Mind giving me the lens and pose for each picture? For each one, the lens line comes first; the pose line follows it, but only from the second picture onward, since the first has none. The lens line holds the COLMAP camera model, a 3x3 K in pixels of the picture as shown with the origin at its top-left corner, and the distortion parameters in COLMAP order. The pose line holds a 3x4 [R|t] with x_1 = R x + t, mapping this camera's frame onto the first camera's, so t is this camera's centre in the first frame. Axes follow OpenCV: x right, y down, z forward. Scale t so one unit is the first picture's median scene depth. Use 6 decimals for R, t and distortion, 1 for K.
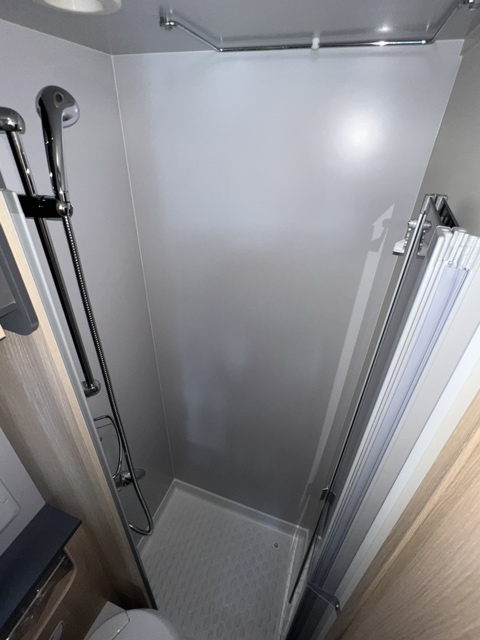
lens RADIAL K [[300.0, 0, 237.2], [0, 300.0, 321.3], [0, 0, 1]] dist [-0.000471, 0.000592]
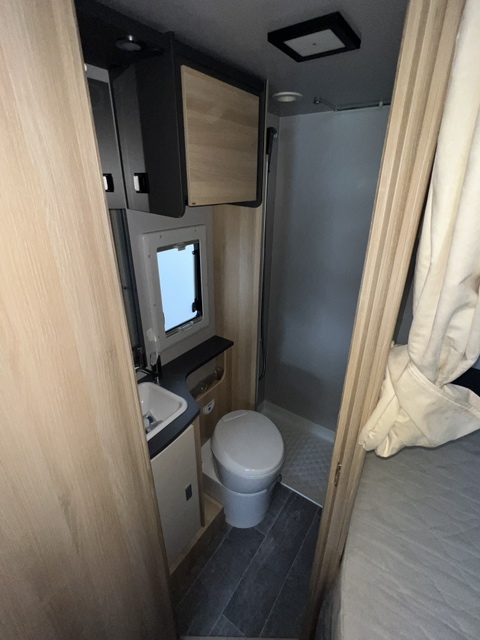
lens RADIAL K [[300.0, 0, 240.0], [0, 300.0, 317.4], [0, 0, 1]] dist [-0.000471, 0.000592]
pose [[0.959290, 0.103414, -0.262809, 0.002497], [-0.138796, 0.983048, -0.119801, 1.074243], [0.245965, 0.151400, 0.957382, -1.185193]]
